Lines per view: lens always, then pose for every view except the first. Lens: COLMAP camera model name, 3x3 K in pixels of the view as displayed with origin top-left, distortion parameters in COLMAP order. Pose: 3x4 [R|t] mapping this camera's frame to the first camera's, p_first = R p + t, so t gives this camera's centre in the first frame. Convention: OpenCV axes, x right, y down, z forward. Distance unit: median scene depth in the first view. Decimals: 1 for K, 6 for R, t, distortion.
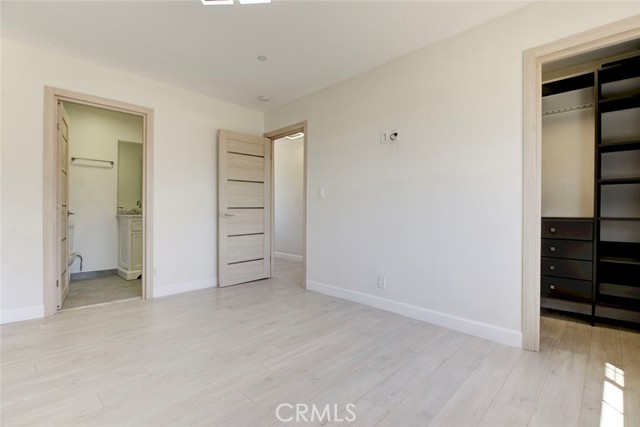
lens RADIAL K [[307.0, 0, 320.0], [0, 307.0, 213.5], [0, 0, 1]] dist [-0.018468, -0.000306]
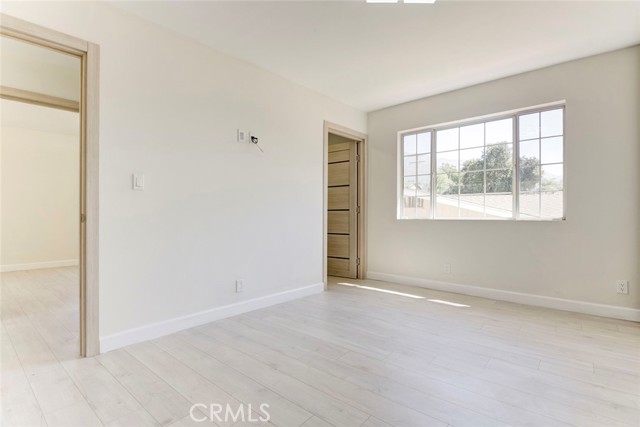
lens RADIAL K [[307.0, 0, 320.0], [0, 307.0, 213.5], [0, 0, 1]] dist [-0.018468, -0.000306]
pose [[-0.069995, -0.003427, 0.997541, -0.973221], [0.004052, 0.999985, 0.003719, -0.007439], [-0.997539, 0.004302, -0.069980, 1.025905]]
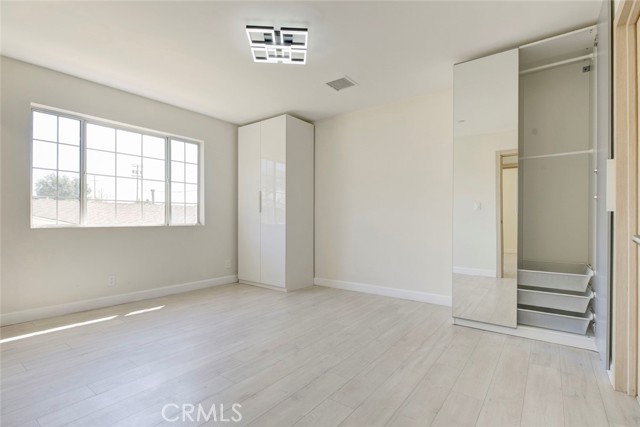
lens RADIAL K [[299.2, 0, 320.2], [0, 299.2, 220.0], [0, 0, 1]] dist [0.003218, -0.000543]
pose [[-0.992338, -0.003687, -0.123497, -0.251146], [-0.003906, 0.999991, 0.001535, -0.006069], [0.123490, 0.002006, -0.992344, 1.777993]]
